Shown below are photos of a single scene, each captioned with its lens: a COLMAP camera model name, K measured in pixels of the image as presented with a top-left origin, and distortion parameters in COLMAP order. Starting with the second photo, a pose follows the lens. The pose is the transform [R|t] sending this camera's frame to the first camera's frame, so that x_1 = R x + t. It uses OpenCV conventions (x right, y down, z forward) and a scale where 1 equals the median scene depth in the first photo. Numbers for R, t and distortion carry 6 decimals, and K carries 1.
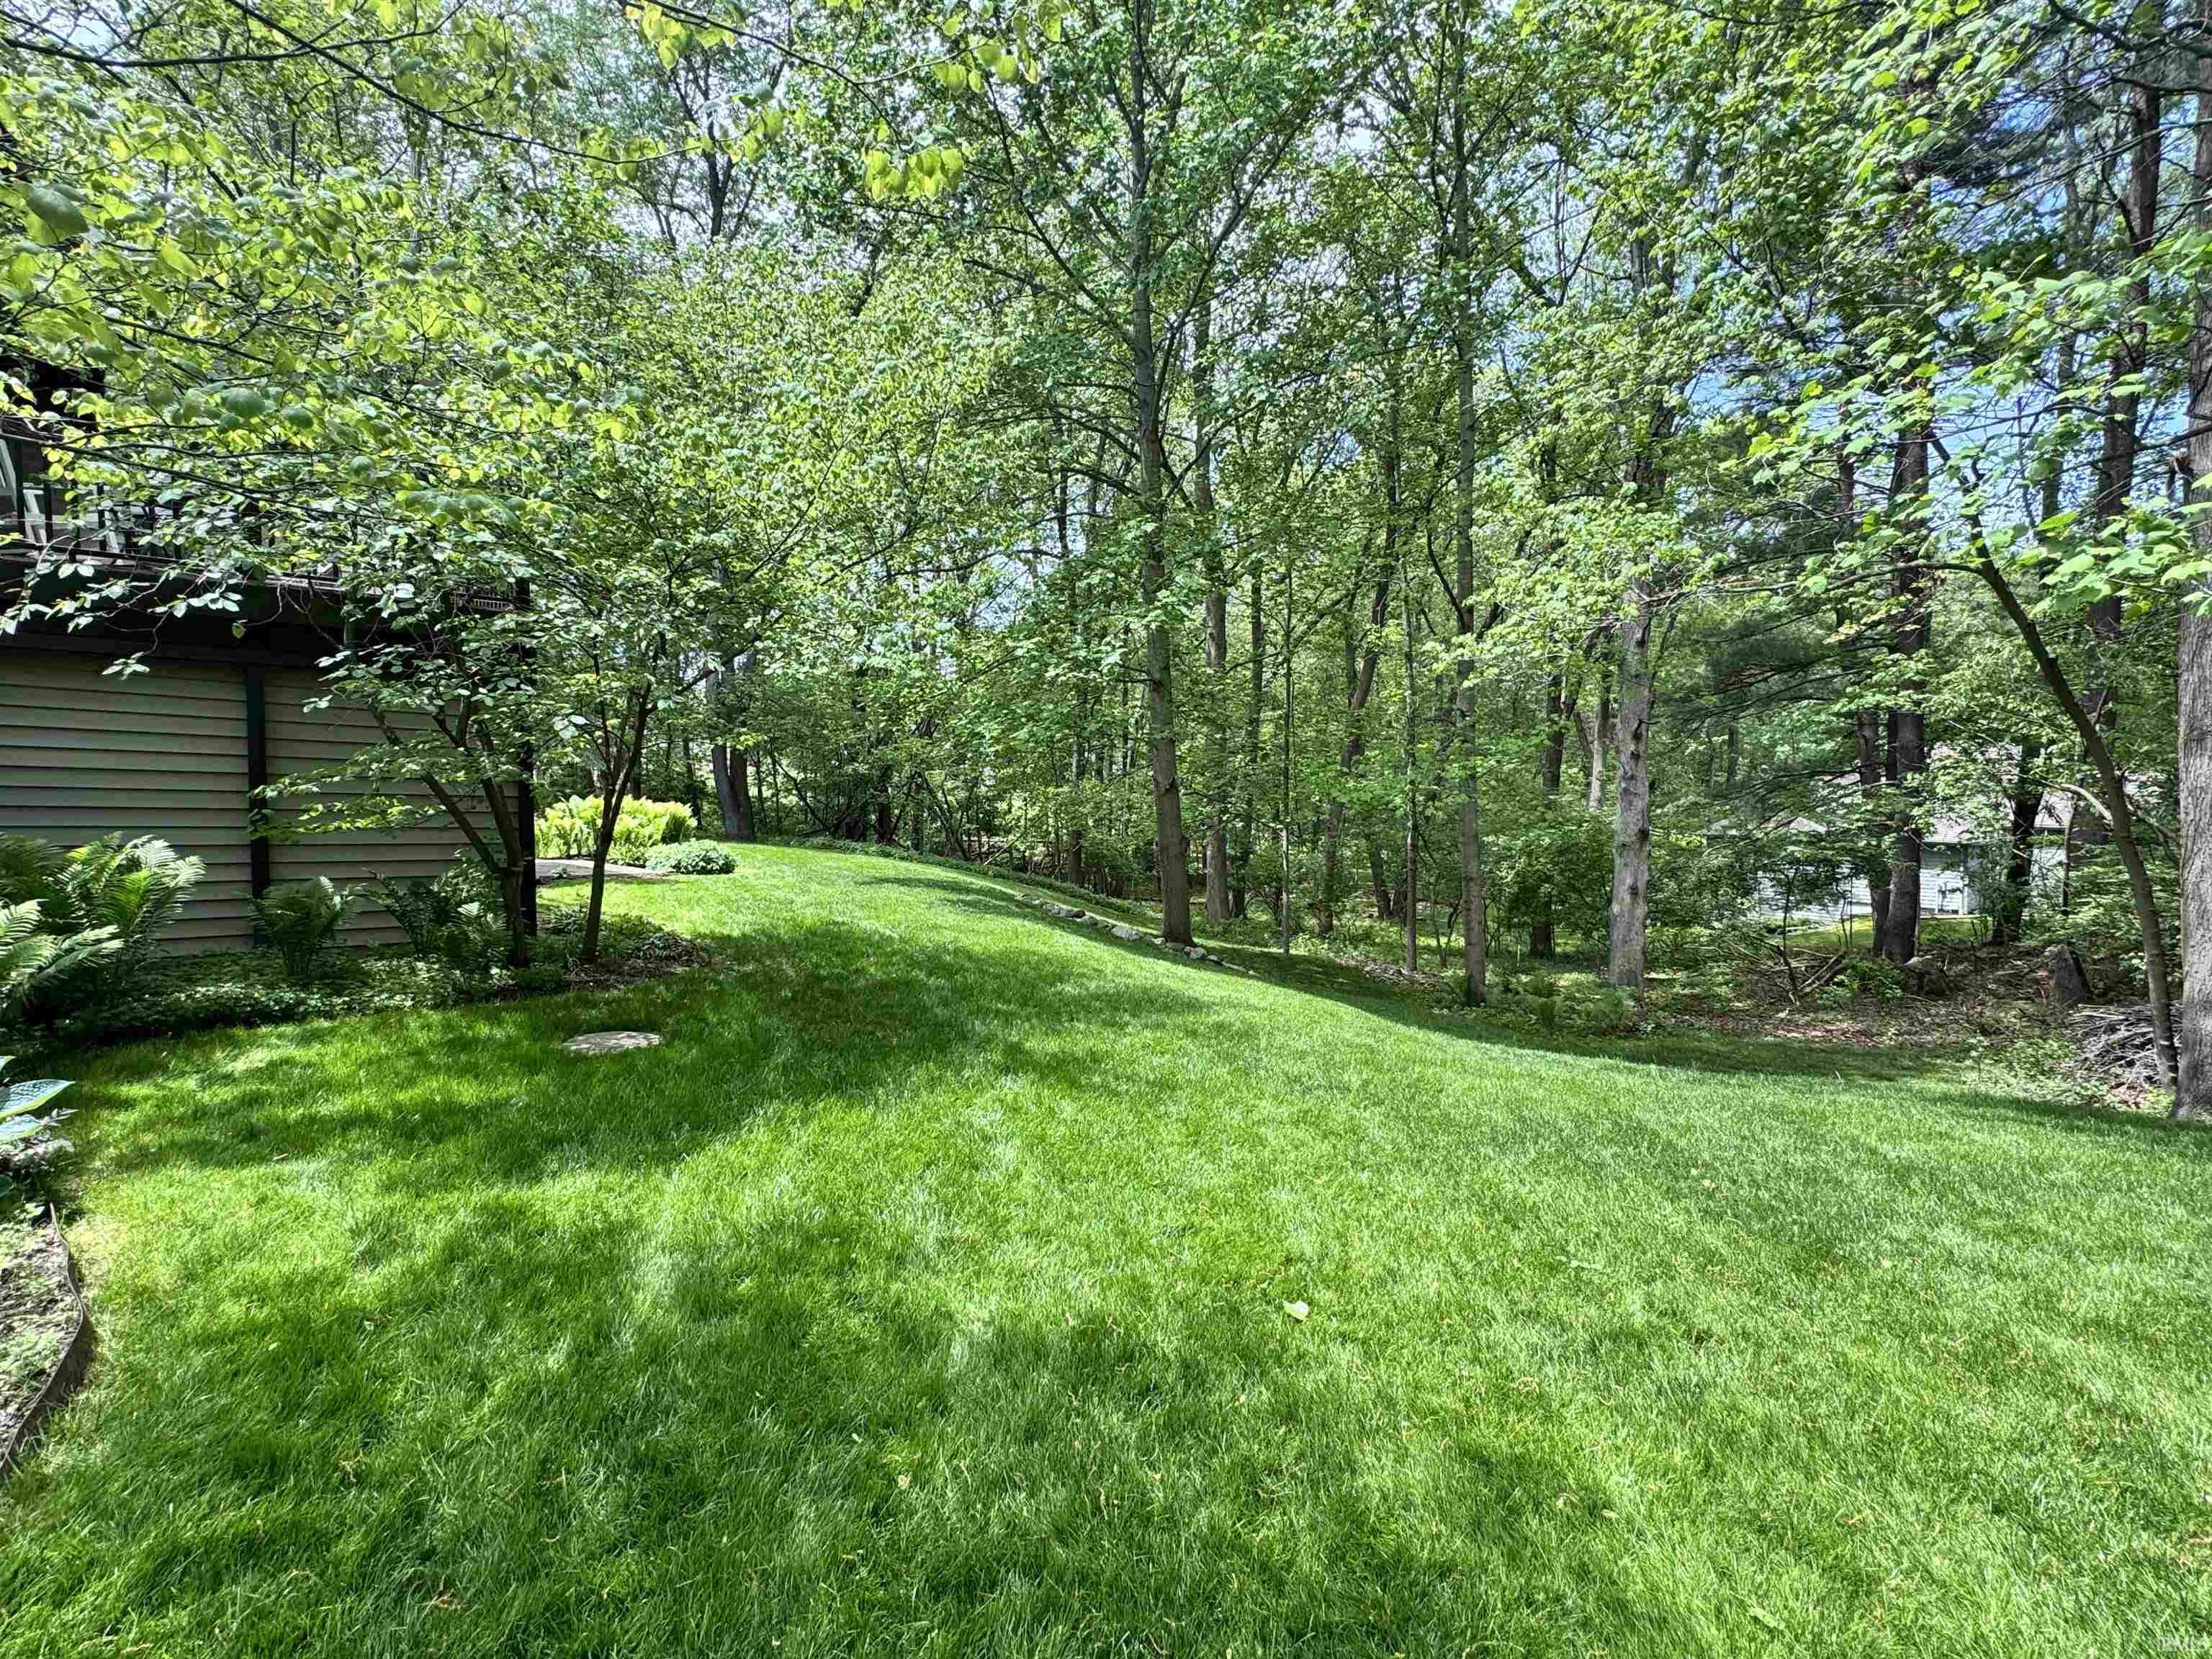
lens RADIAL K [[1015.7, 0, 1106.0], [0, 1015.7, 829.5], [0, 0, 1]] dist [-0.000408, -0.000141]
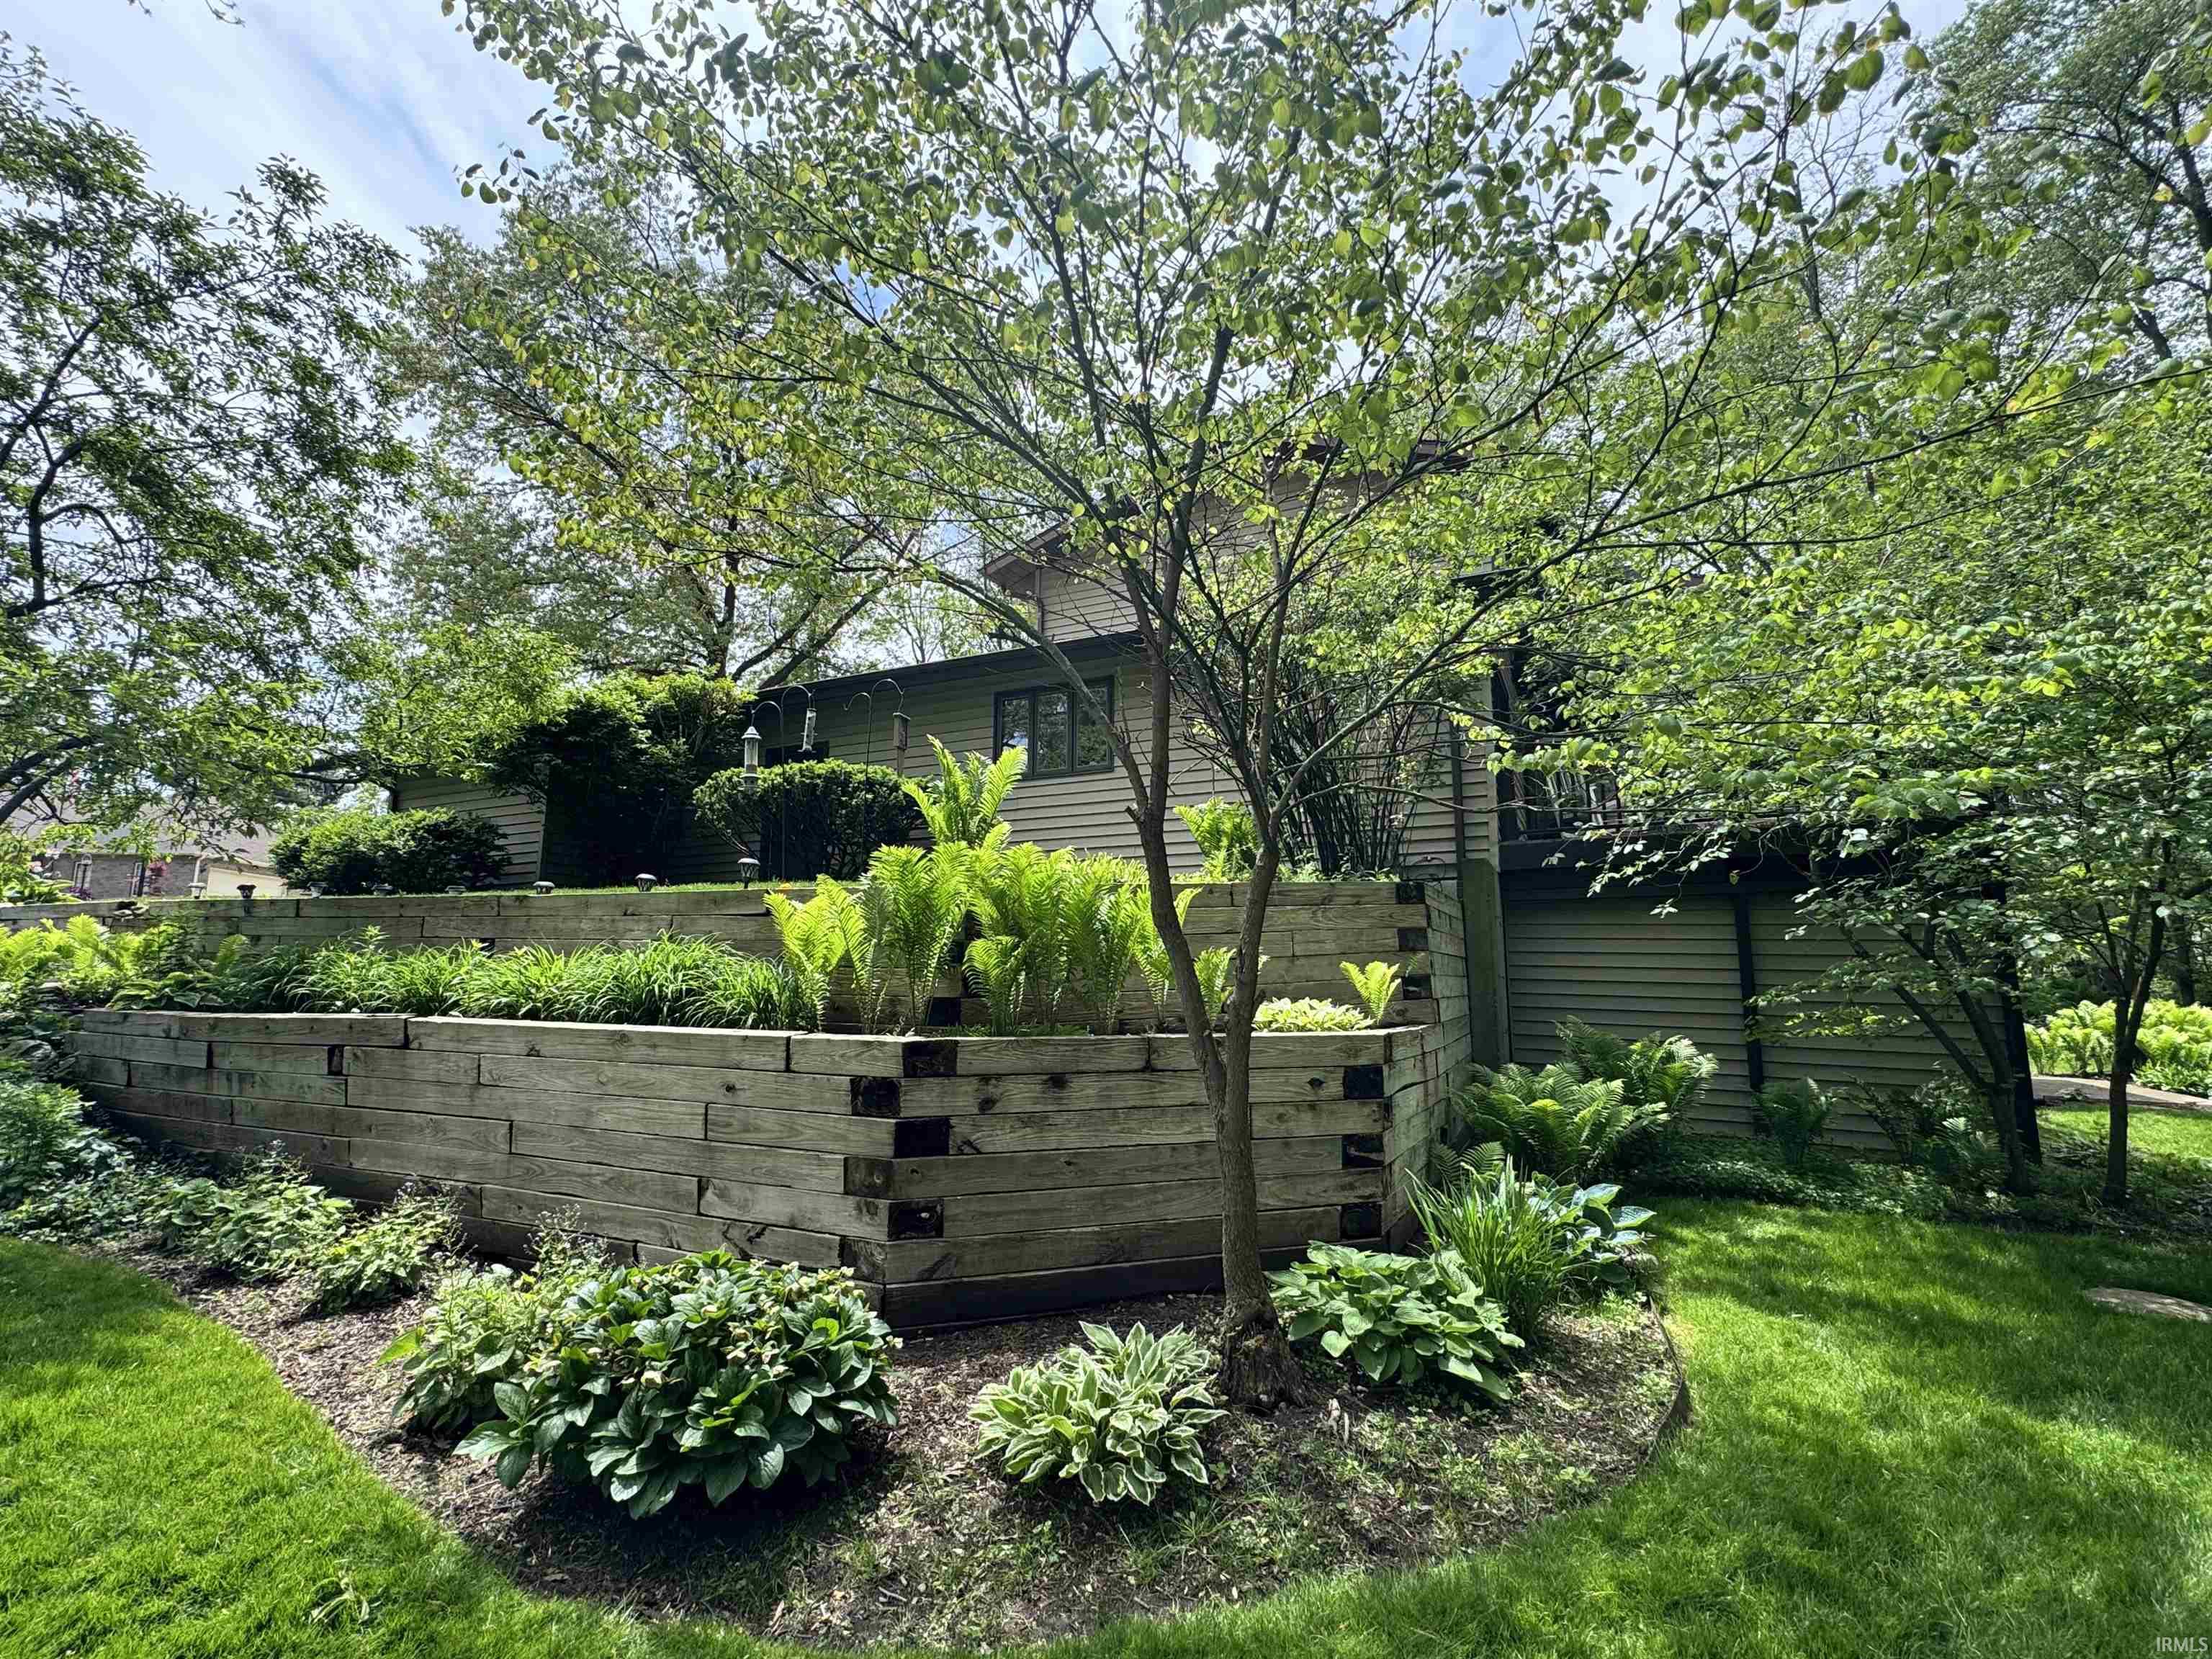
lens RADIAL K [[1015.7, 0, 1106.0], [0, 1015.7, 829.5], [0, 0, 1]] dist [-0.000408, -0.000141]
pose [[0.318541, -0.147755, -0.936323, 0.045134], [-0.036904, 0.985095, -0.168007, -0.003857], [0.947190, 0.088071, 0.308340, -0.065222]]
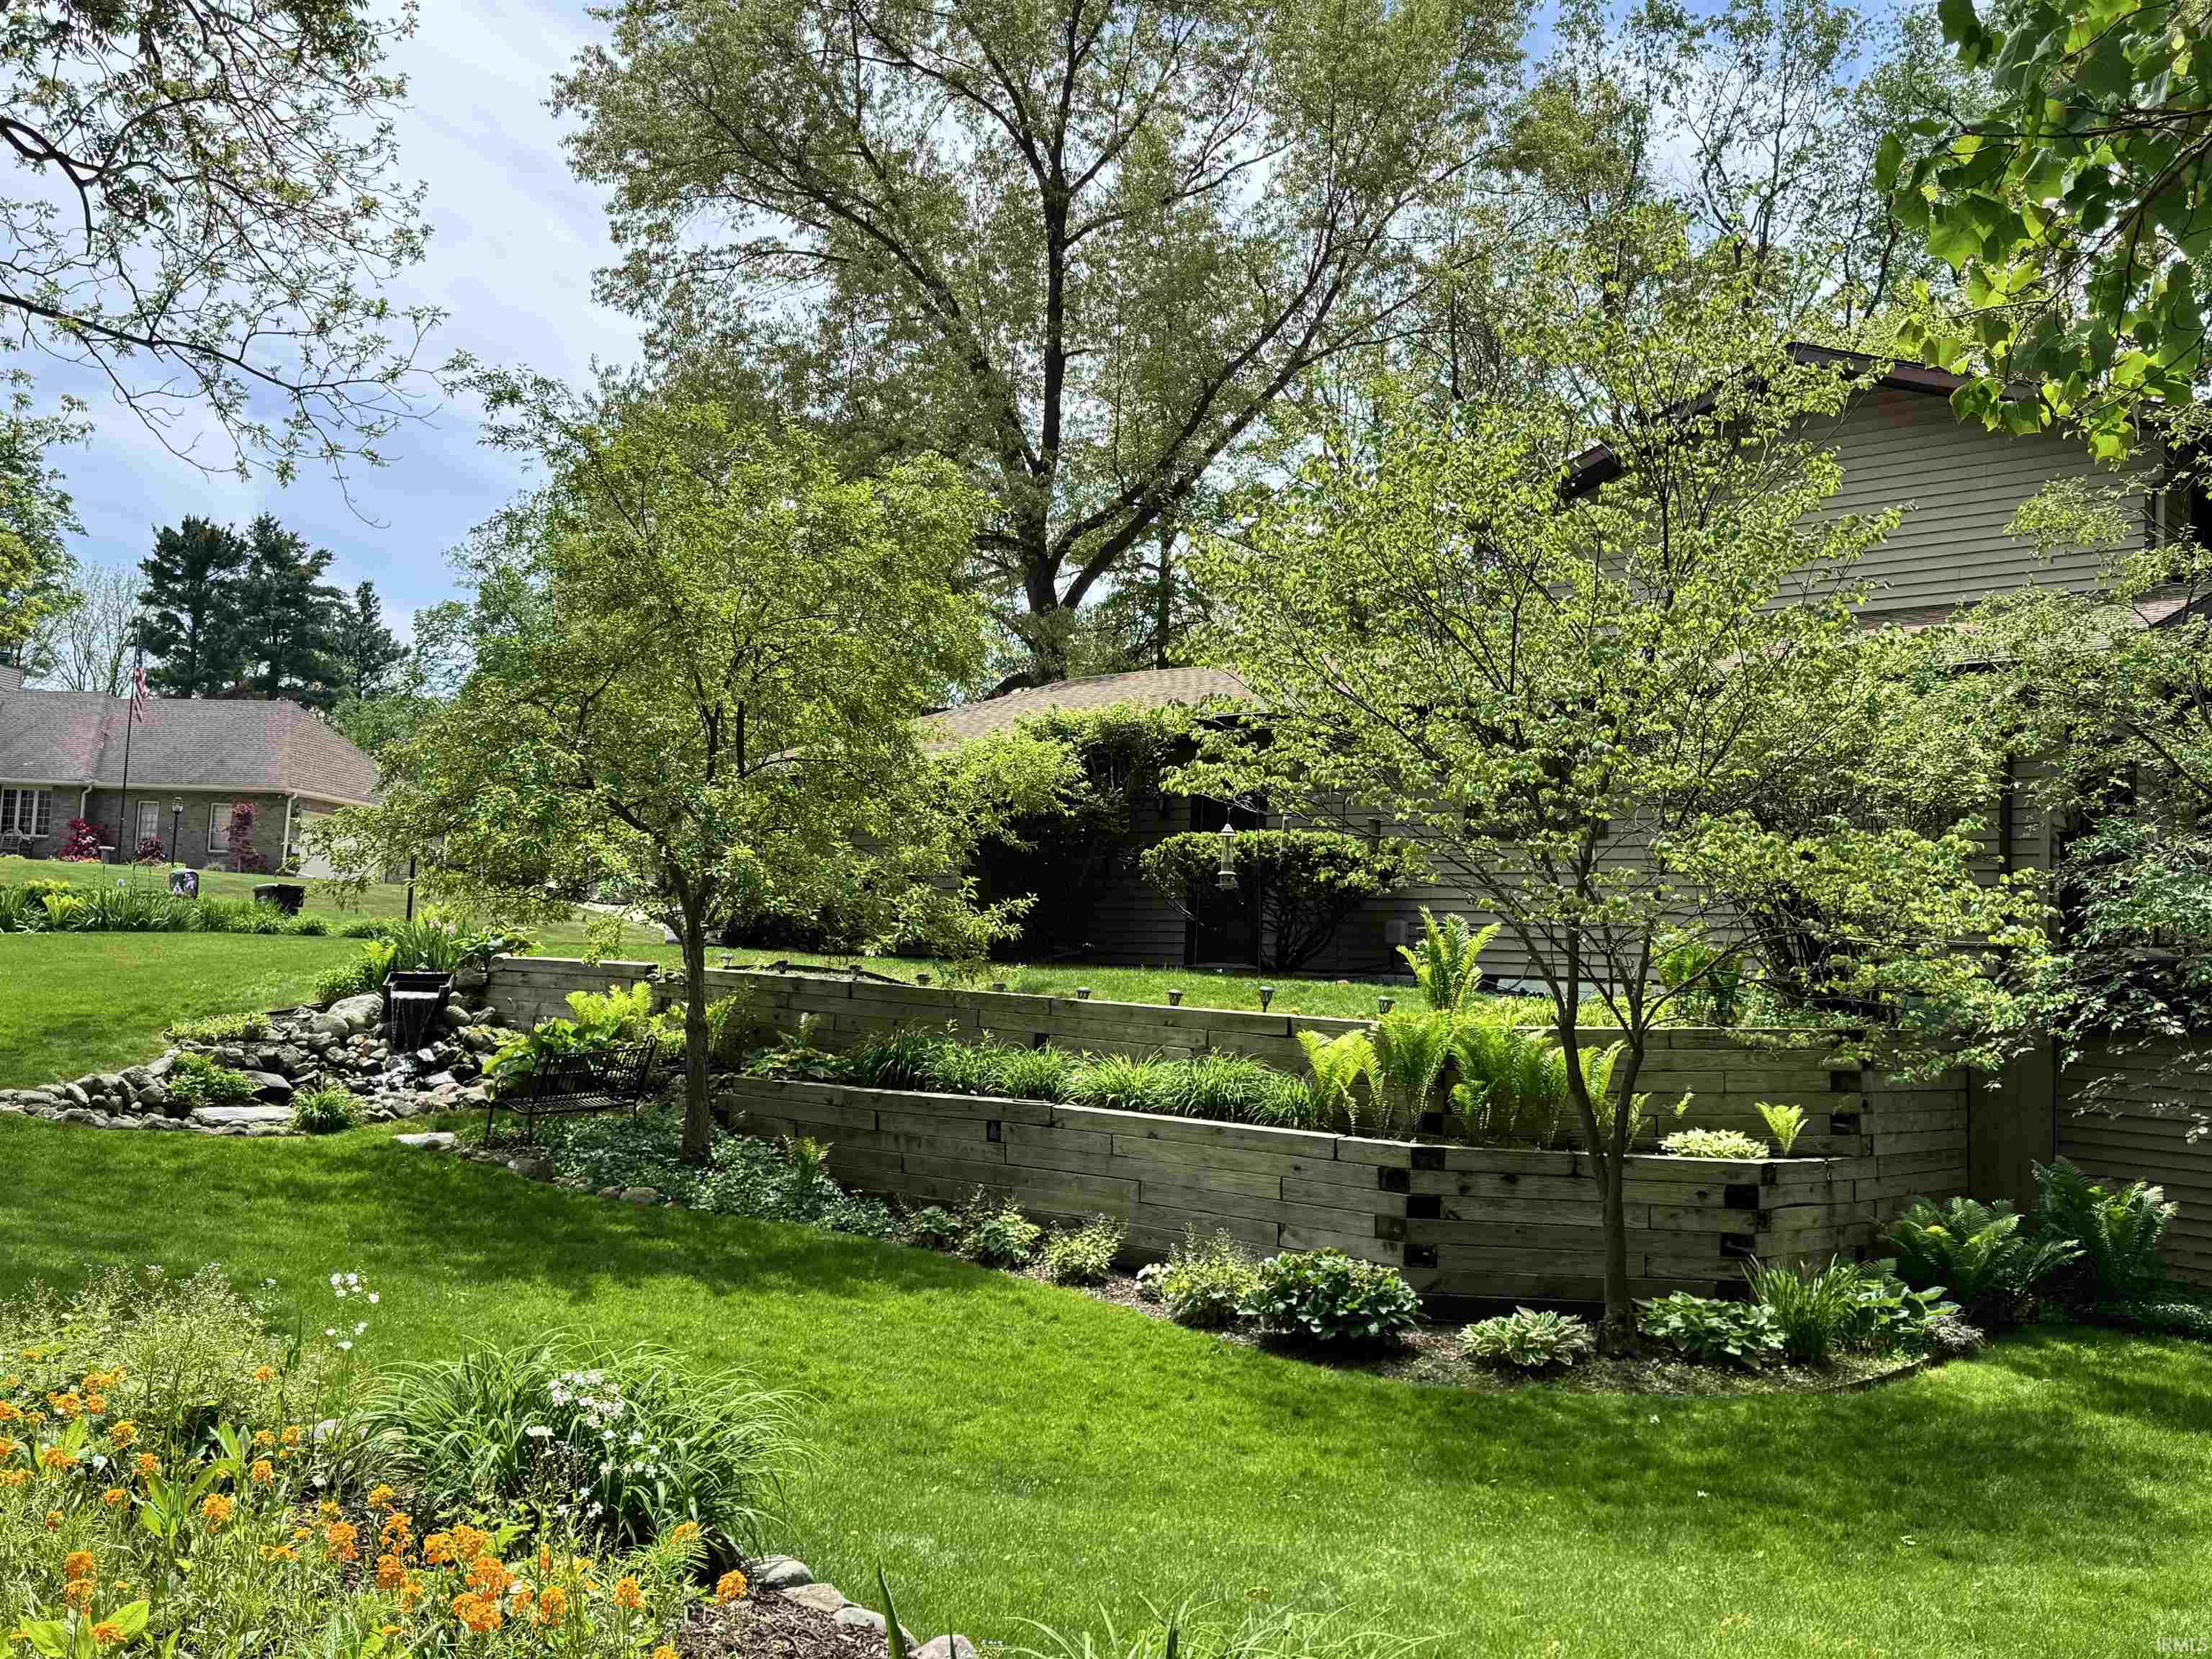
lens RADIAL K [[1883.2, 0, 1106.0], [0, 1883.2, 829.5], [0, 0, 1]] dist [0.114260, -0.208441]
pose [[0.032095, -0.093674, -0.995085, 0.775775], [-0.080637, 0.992110, -0.095995, -0.050412], [0.996227, 0.083322, 0.024288, -0.234232]]
